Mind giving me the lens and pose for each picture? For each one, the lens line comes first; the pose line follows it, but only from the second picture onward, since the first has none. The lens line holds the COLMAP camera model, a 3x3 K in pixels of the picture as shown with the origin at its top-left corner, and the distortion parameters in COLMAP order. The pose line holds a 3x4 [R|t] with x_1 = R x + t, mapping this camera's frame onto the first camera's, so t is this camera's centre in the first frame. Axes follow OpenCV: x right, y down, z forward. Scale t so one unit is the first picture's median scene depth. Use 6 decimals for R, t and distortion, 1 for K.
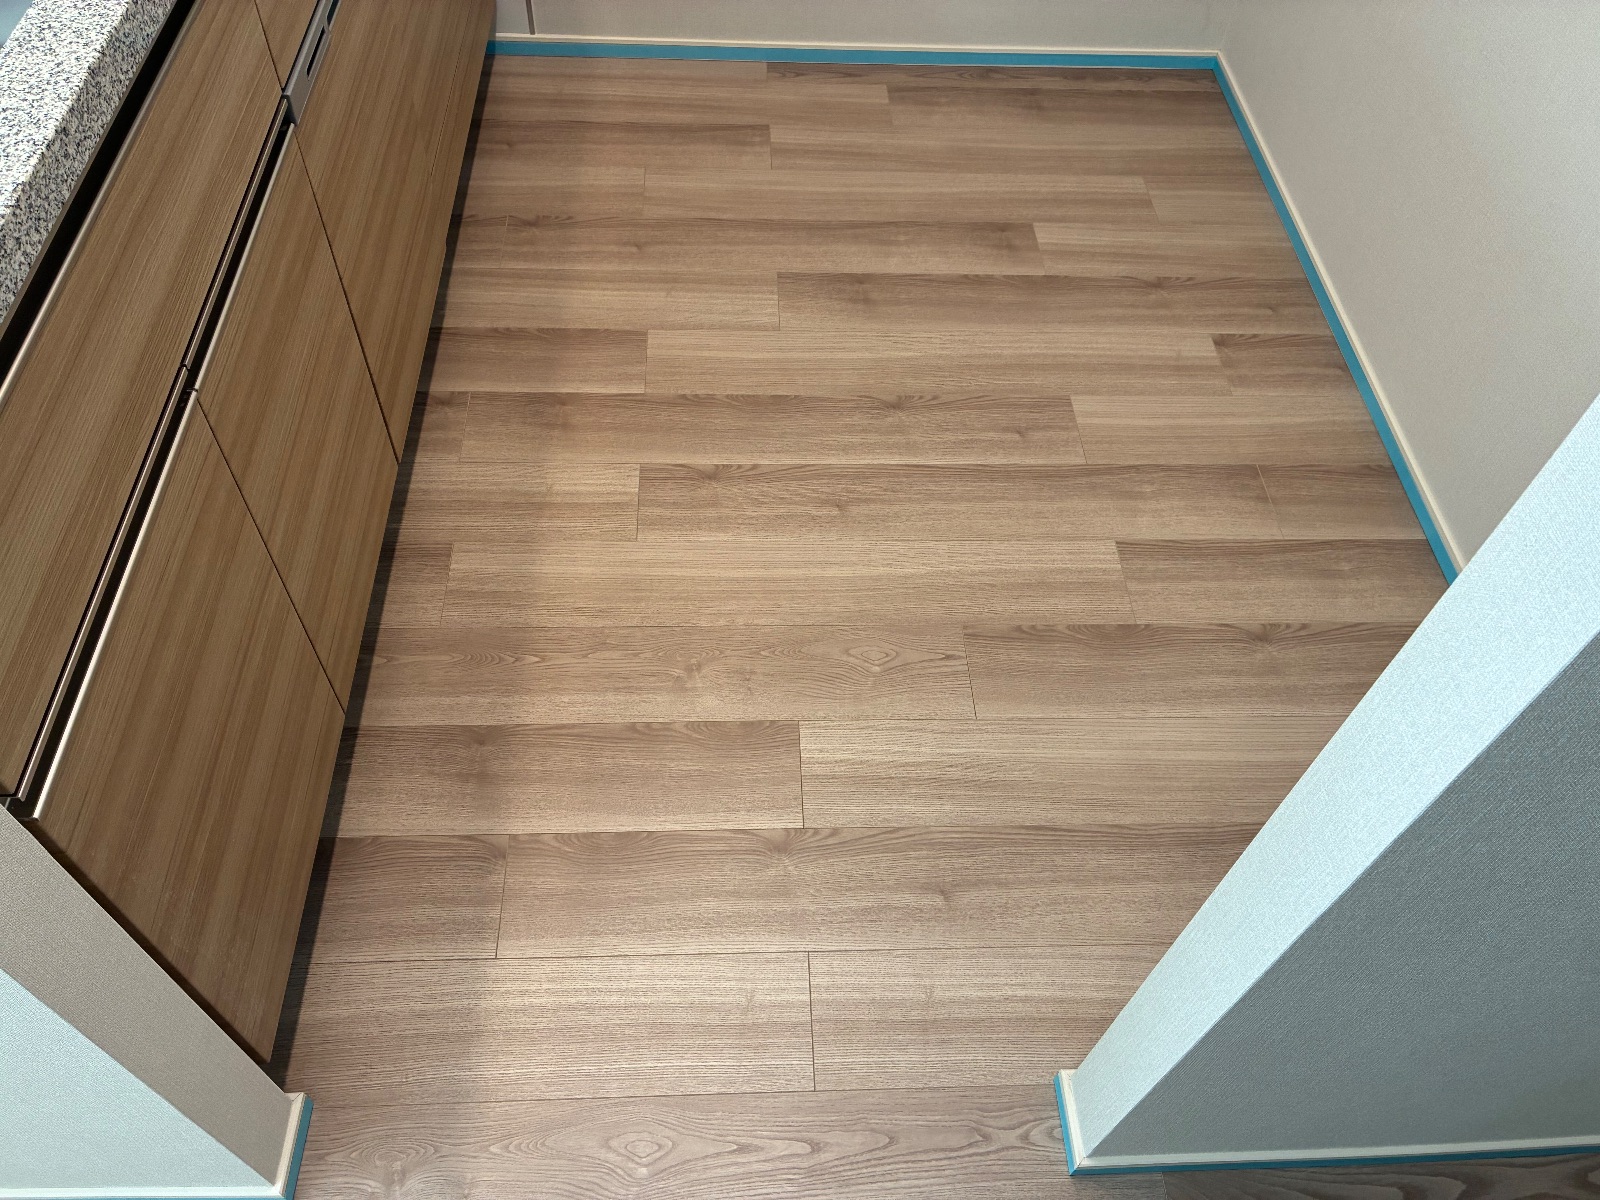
lens RADIAL K [[1201.9, 0, 792.8], [0, 1201.9, 610.2], [0, 0, 1]] dist [0.051714, -0.073750]
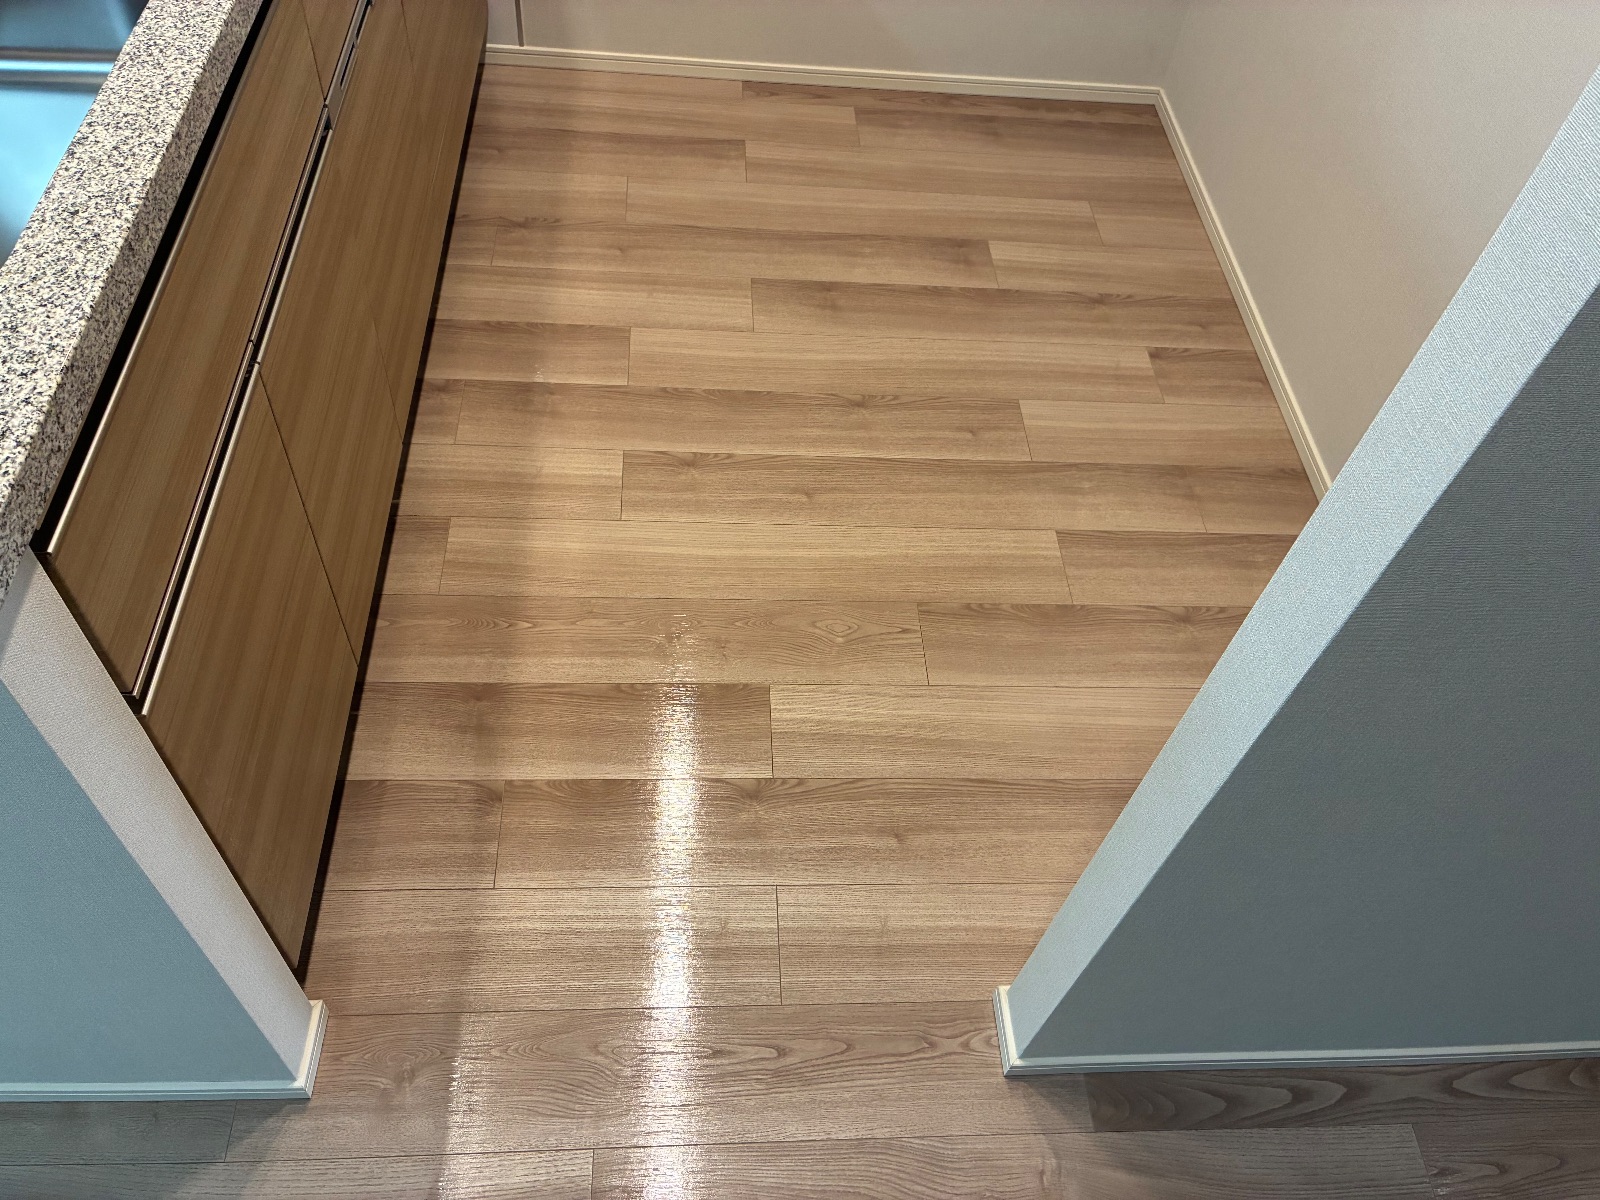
lens RADIAL K [[1201.9, 0, 792.8], [0, 1201.9, 610.2], [0, 0, 1]] dist [0.051714, -0.073750]
pose [[0.998867, 0.020535, 0.042923, -0.020146], [-0.020242, 0.999769, -0.007255, 0.028995], [-0.043062, 0.006378, 0.999052, -0.093719]]
